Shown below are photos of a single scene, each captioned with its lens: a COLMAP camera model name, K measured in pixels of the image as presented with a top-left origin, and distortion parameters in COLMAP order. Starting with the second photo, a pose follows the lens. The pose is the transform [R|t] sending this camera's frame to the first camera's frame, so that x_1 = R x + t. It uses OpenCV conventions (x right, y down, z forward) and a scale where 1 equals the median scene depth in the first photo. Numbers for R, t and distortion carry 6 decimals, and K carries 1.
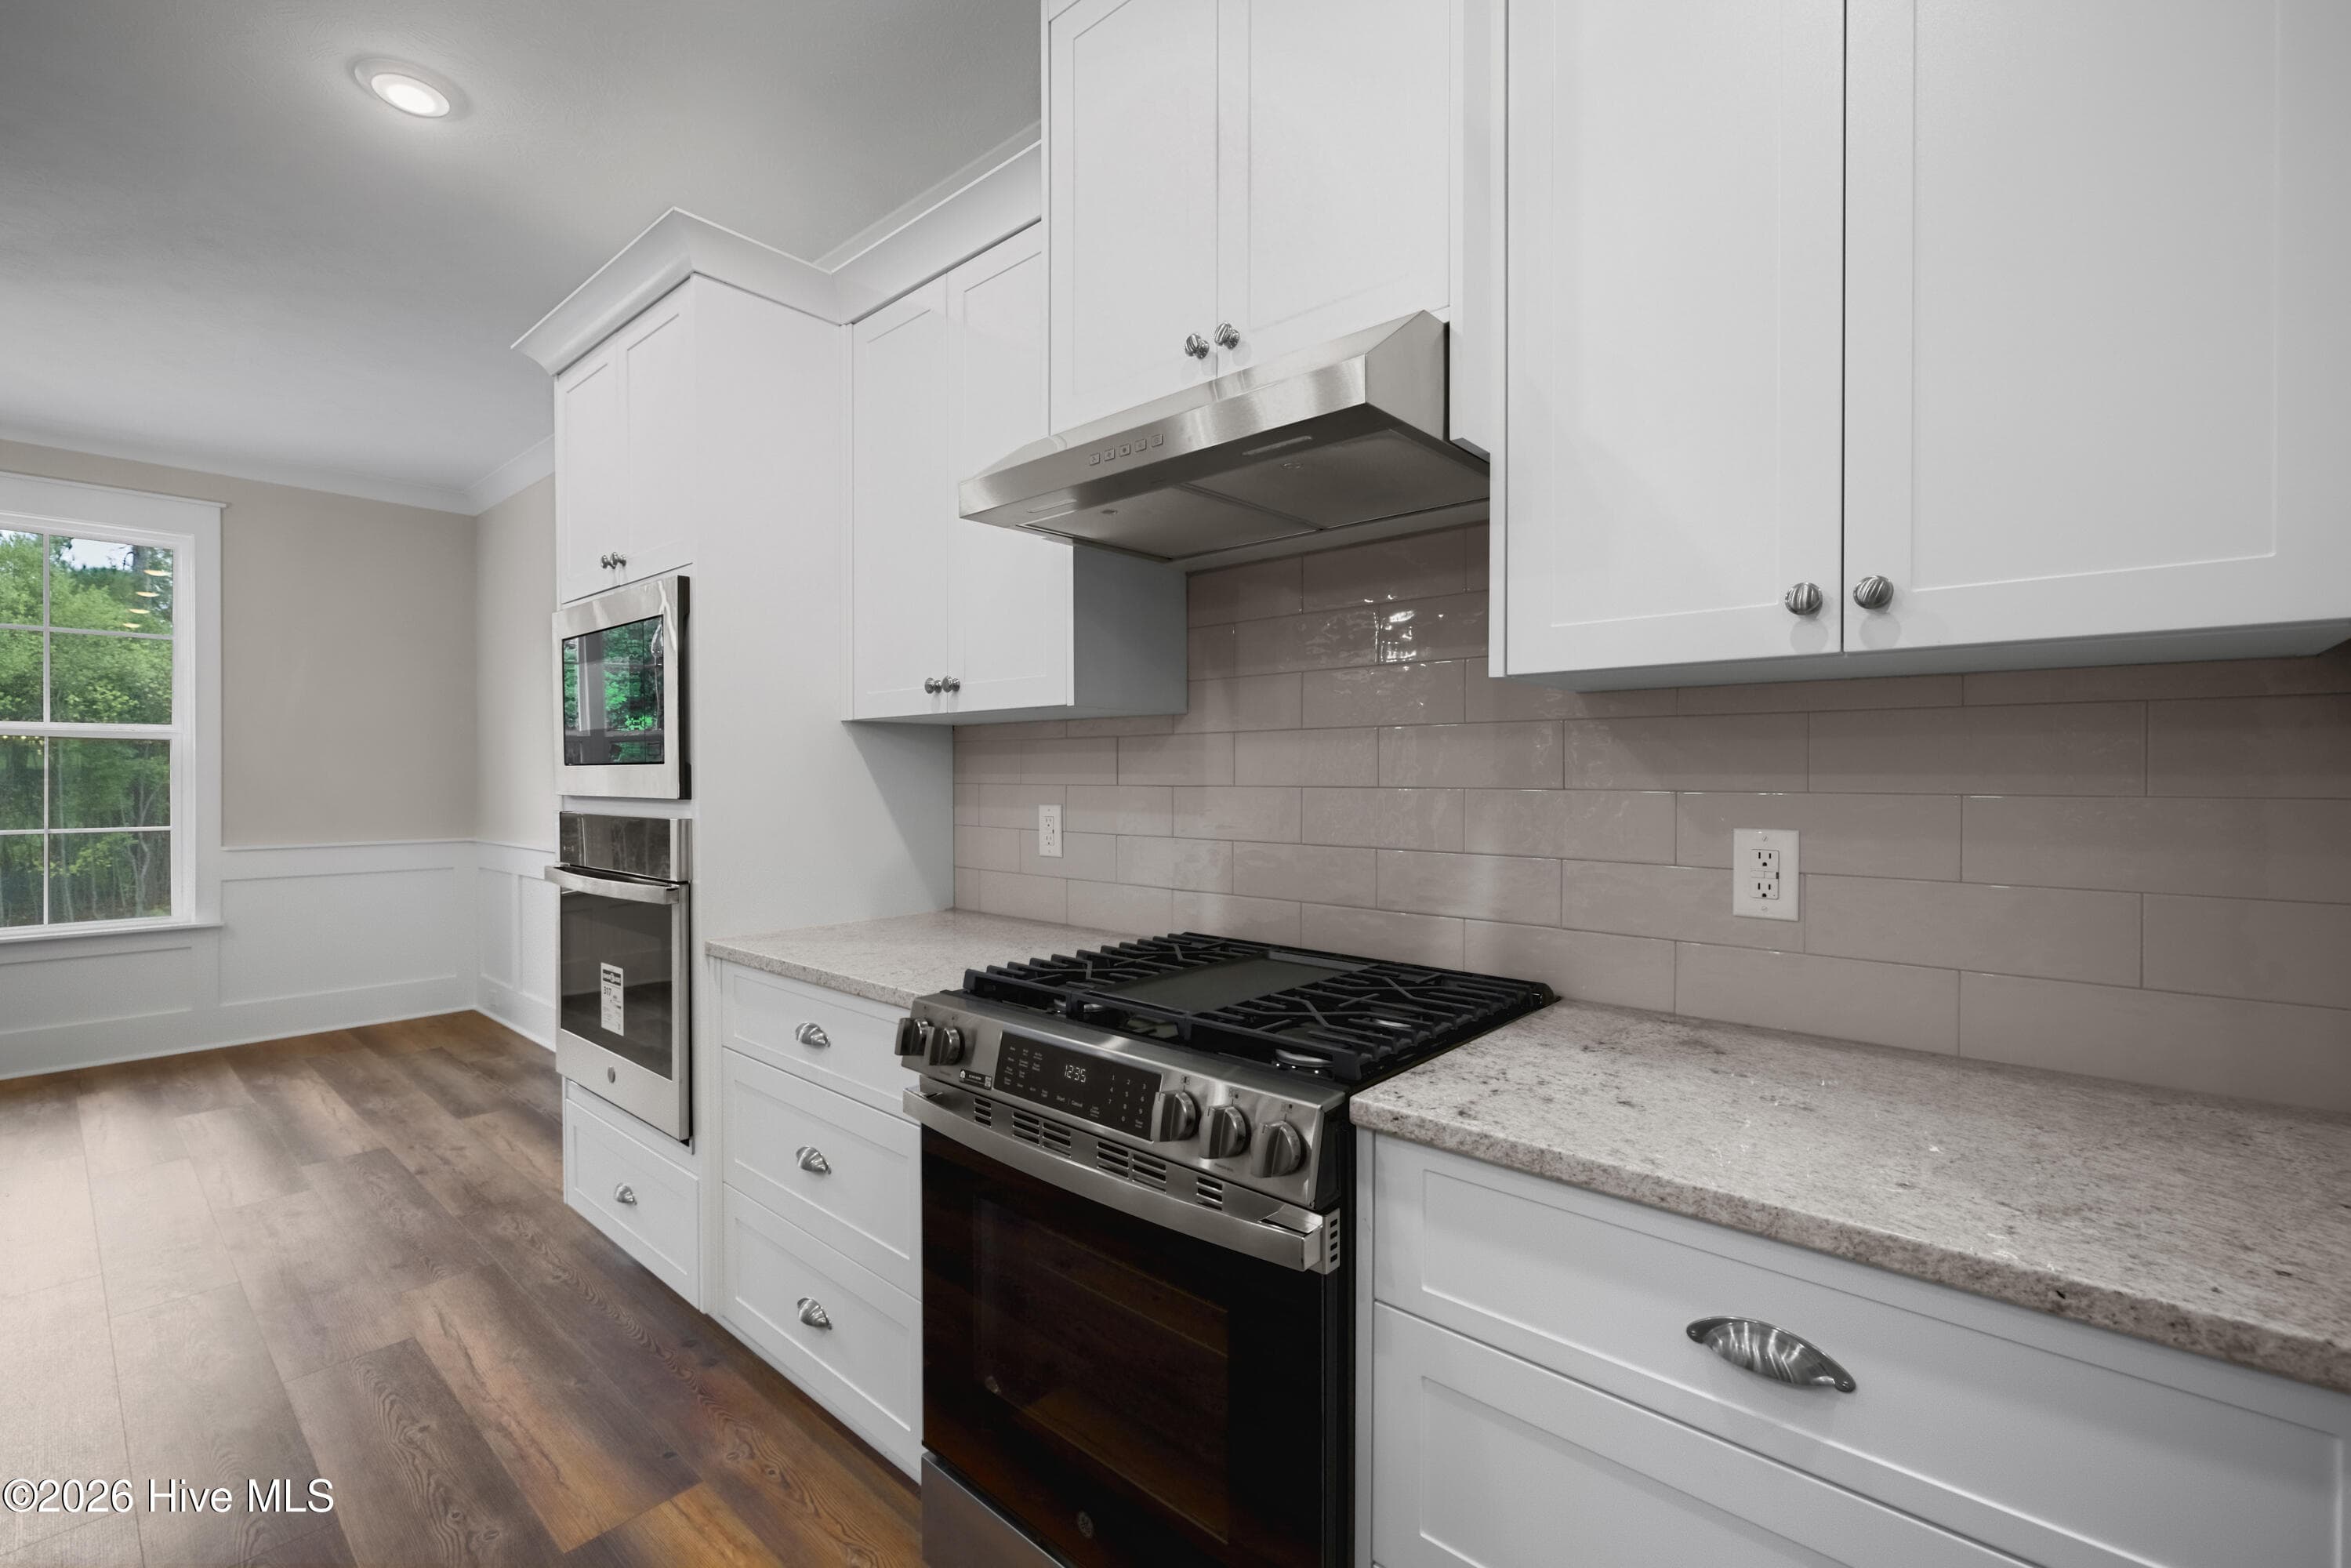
lens RADIAL K [[998.8, 0, 1175.5], [0, 998.8, 784.0], [0, 0, 1]] dist [-0.002739, -0.000024]
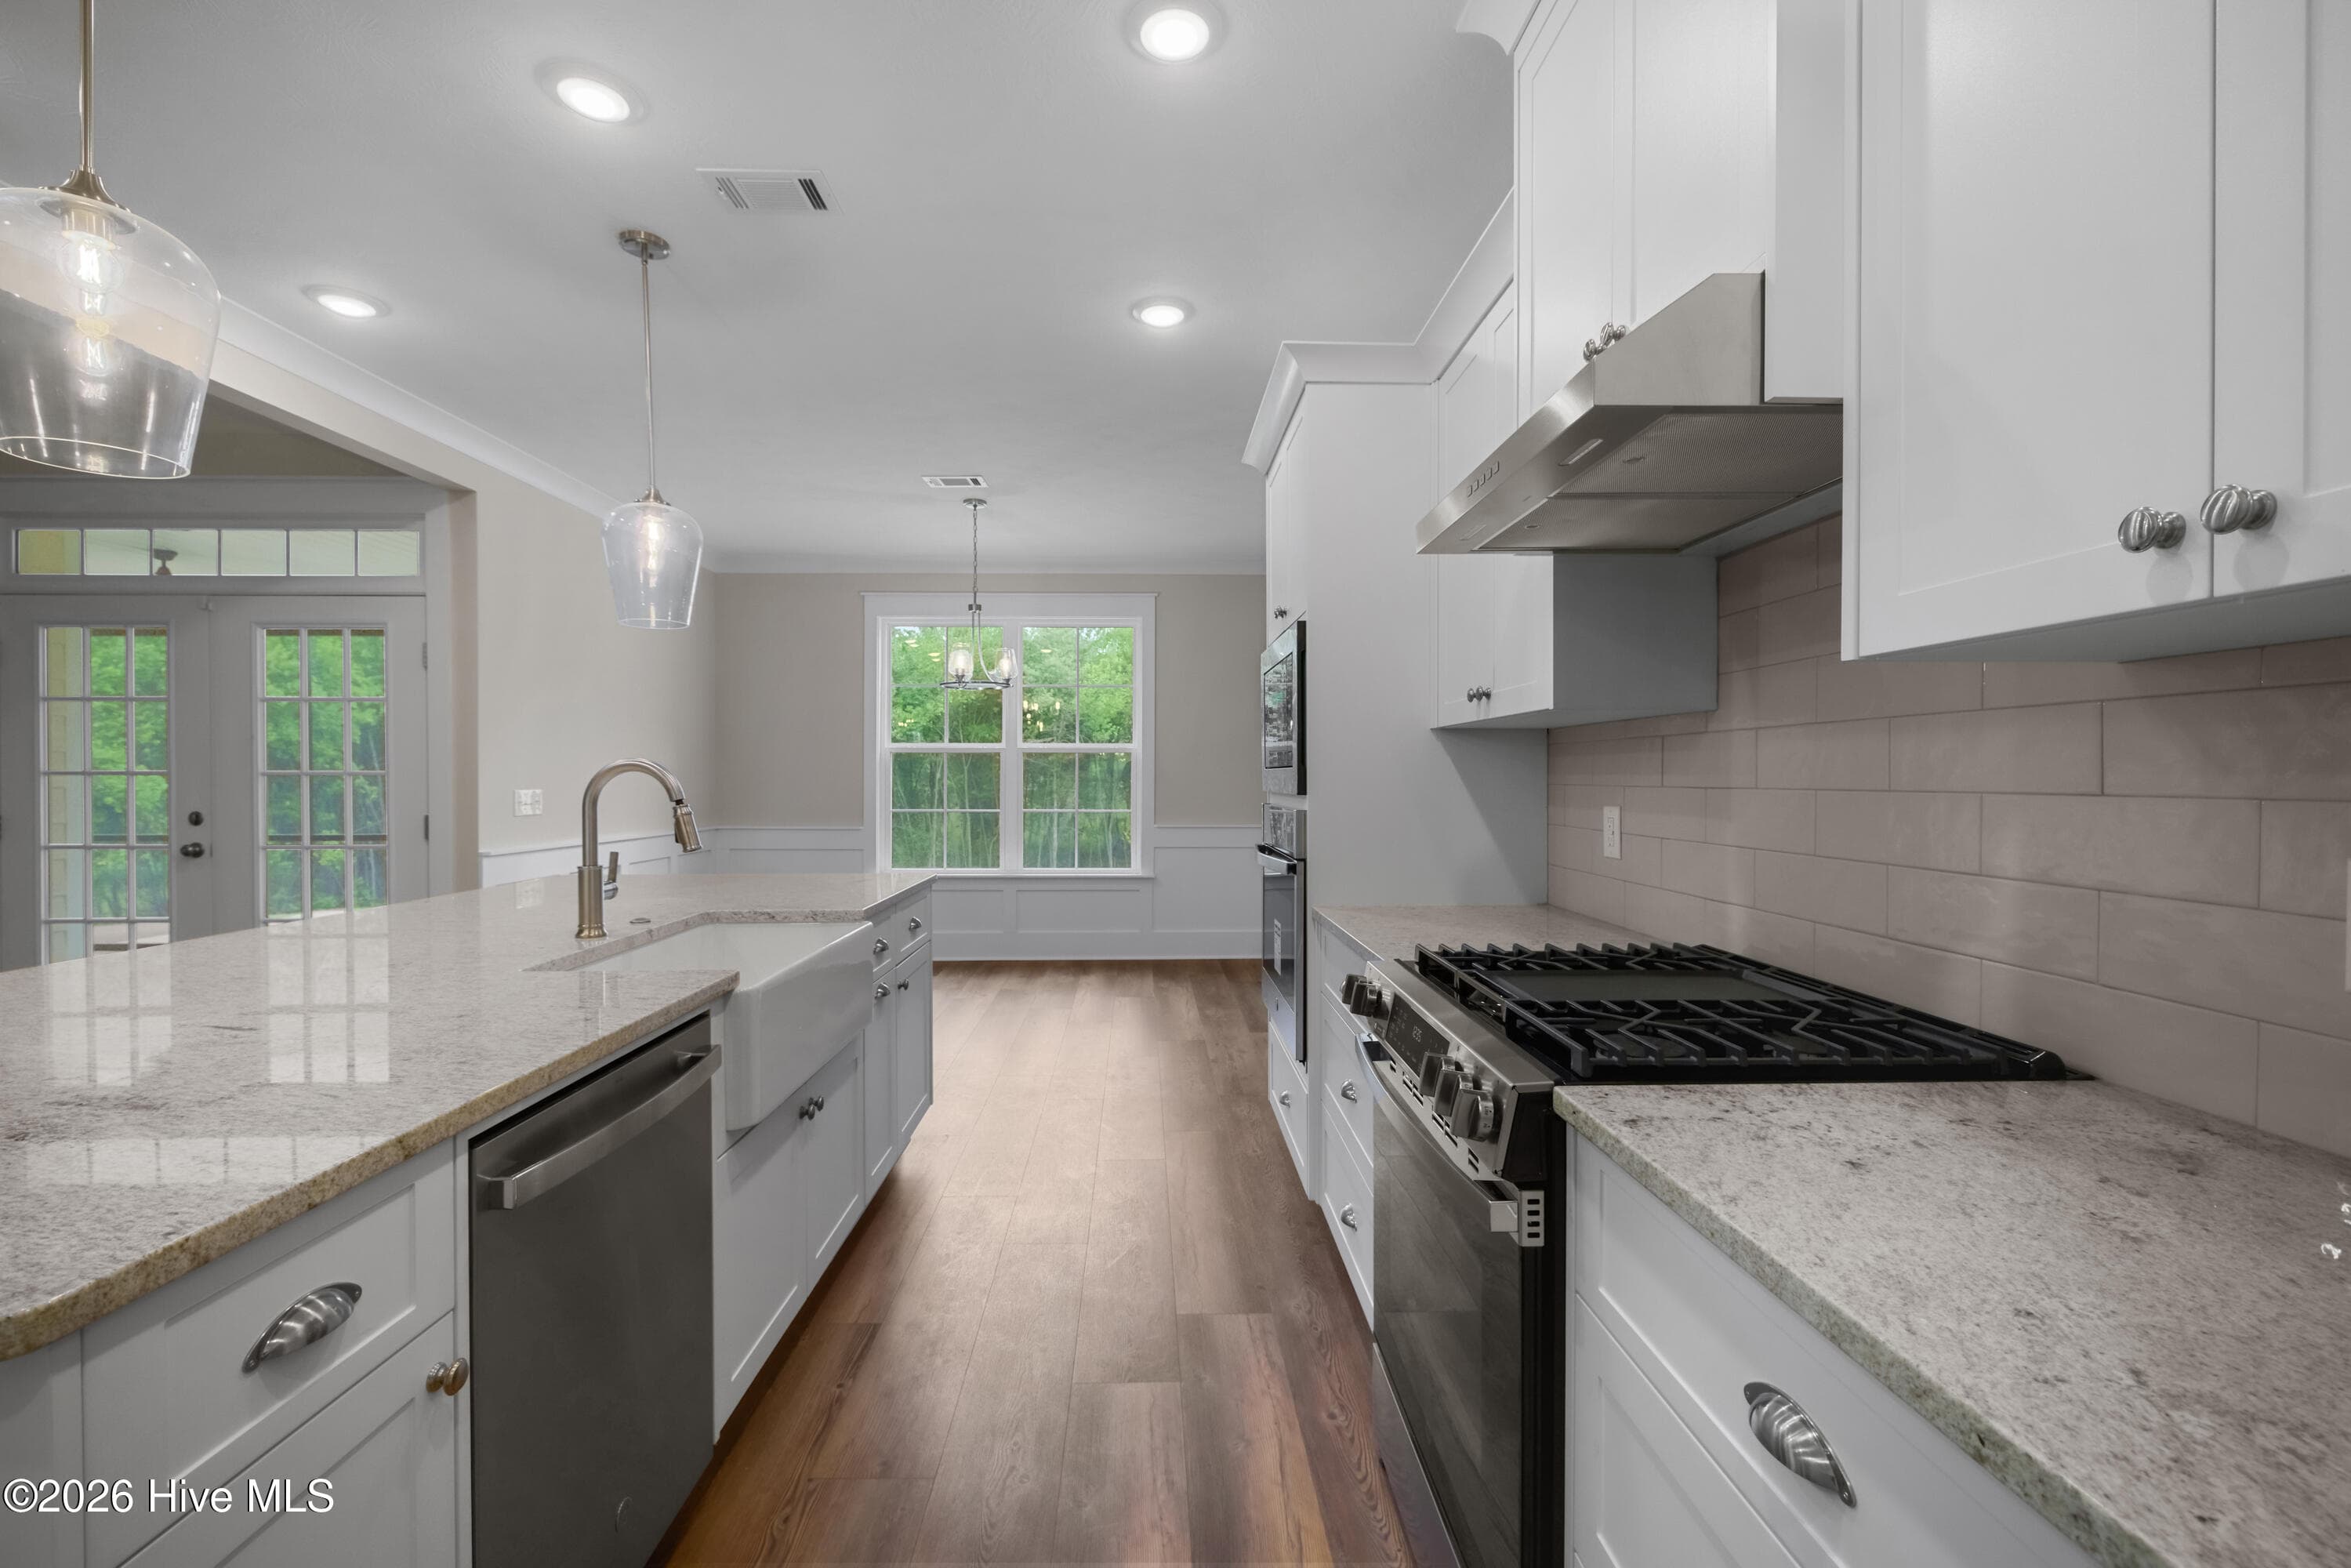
lens RADIAL K [[998.8, 0, 1175.5], [0, 998.8, 784.0], [0, 0, 1]] dist [-0.002739, -0.000024]
pose [[0.688082, 0.006189, -0.725607, 0.586159], [-0.006598, 0.999976, 0.002272, -0.000277], [0.725603, 0.003225, 0.688106, 0.000560]]
